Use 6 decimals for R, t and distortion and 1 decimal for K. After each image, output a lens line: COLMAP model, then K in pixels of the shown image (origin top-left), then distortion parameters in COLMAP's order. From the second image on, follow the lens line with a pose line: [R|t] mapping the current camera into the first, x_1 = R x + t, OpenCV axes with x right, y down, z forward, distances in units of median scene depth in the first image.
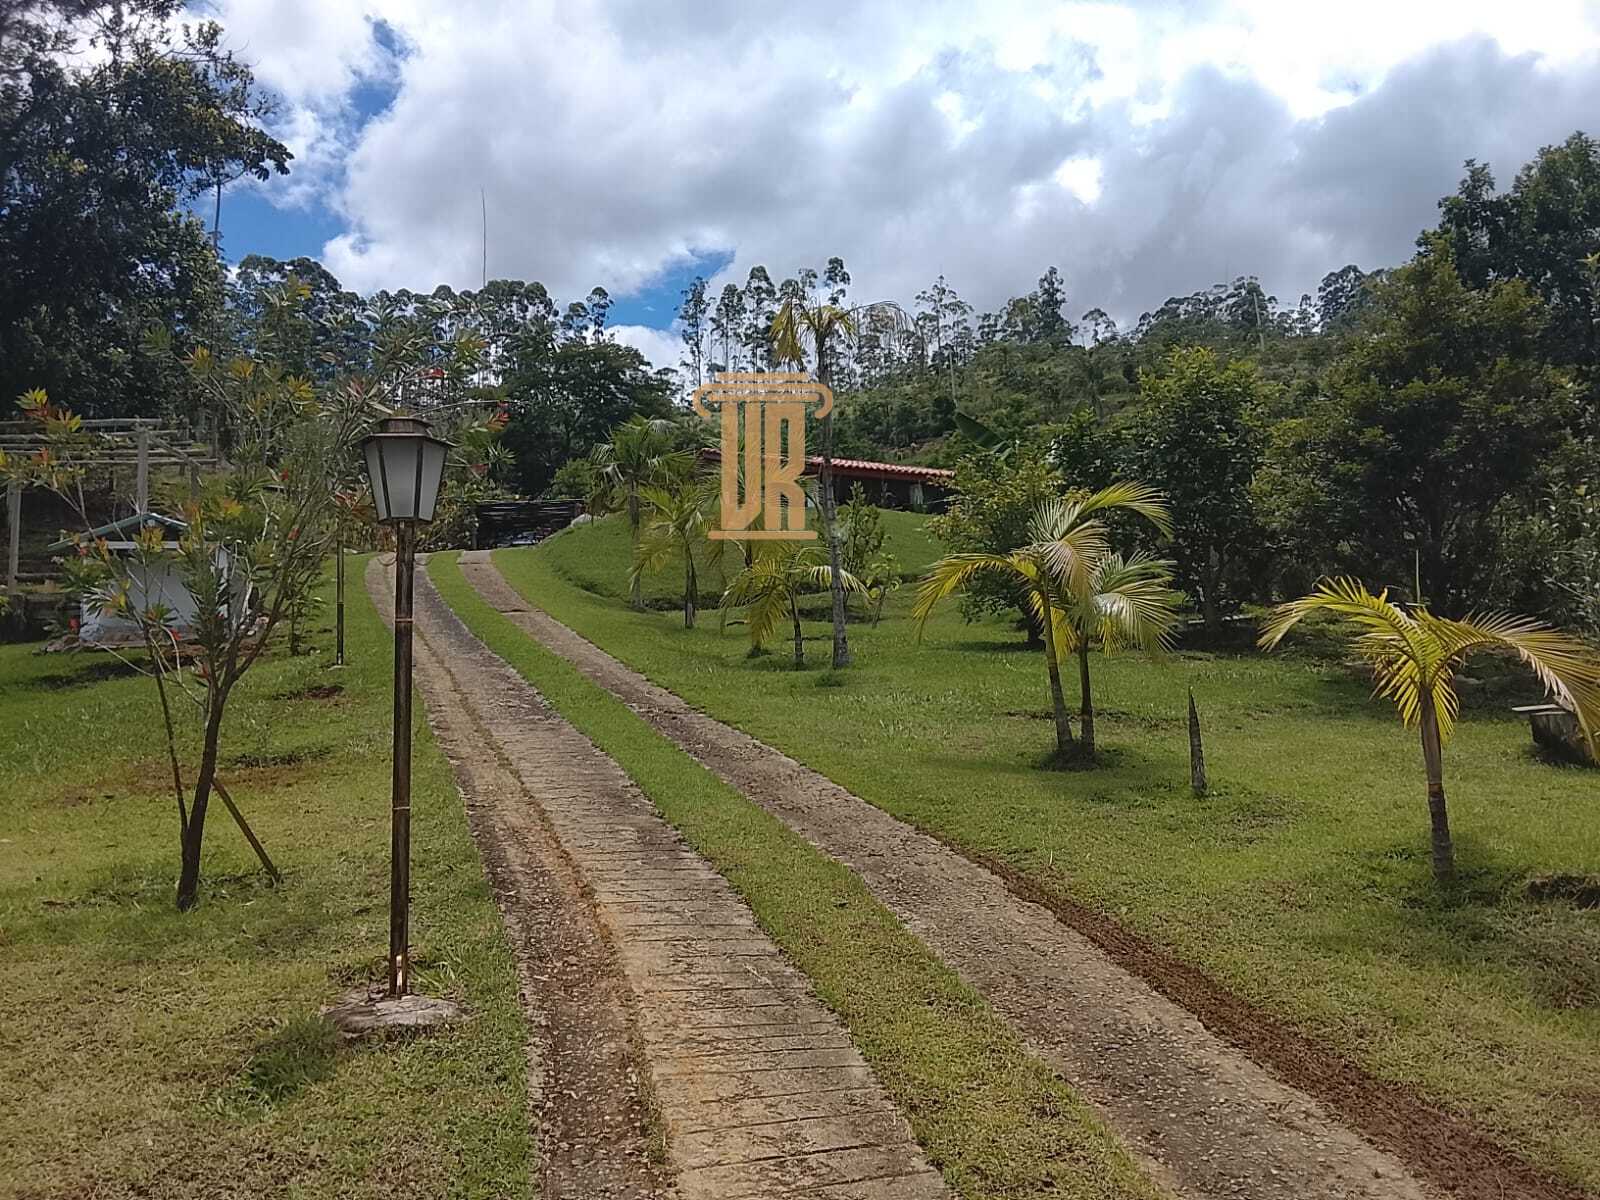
lens RADIAL K [[1225.4, 0, 805.6], [0, 1225.4, 608.5], [0, 0, 1]] dist [0.124053, -0.223700]
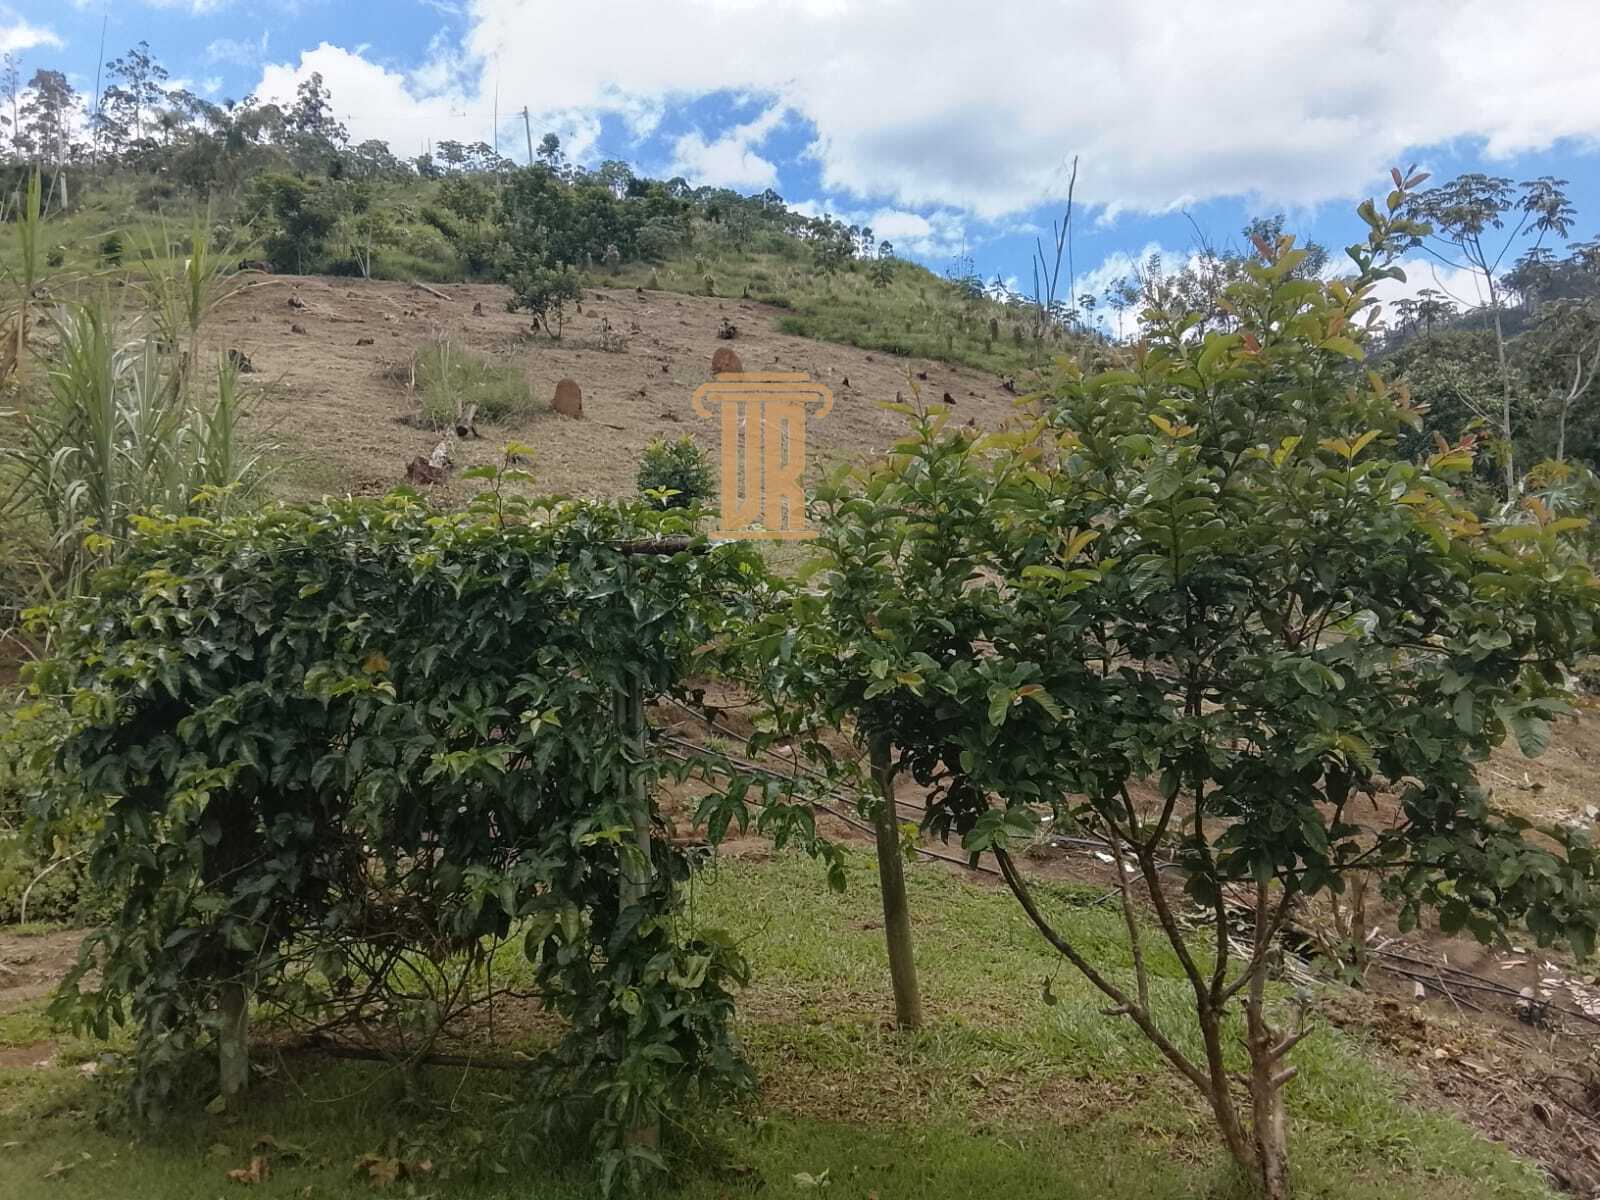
lens RADIAL K [[1233.4, 0, 815.7], [0, 1233.4, 601.5], [0, 0, 1]] dist [0.113962, -0.190055]
pose [[0.862666, 0.022768, 0.505261, 0.086351], [-0.056664, 0.997048, 0.051818, -0.006493], [-0.502590, -0.073332, 0.861409, 0.161142]]
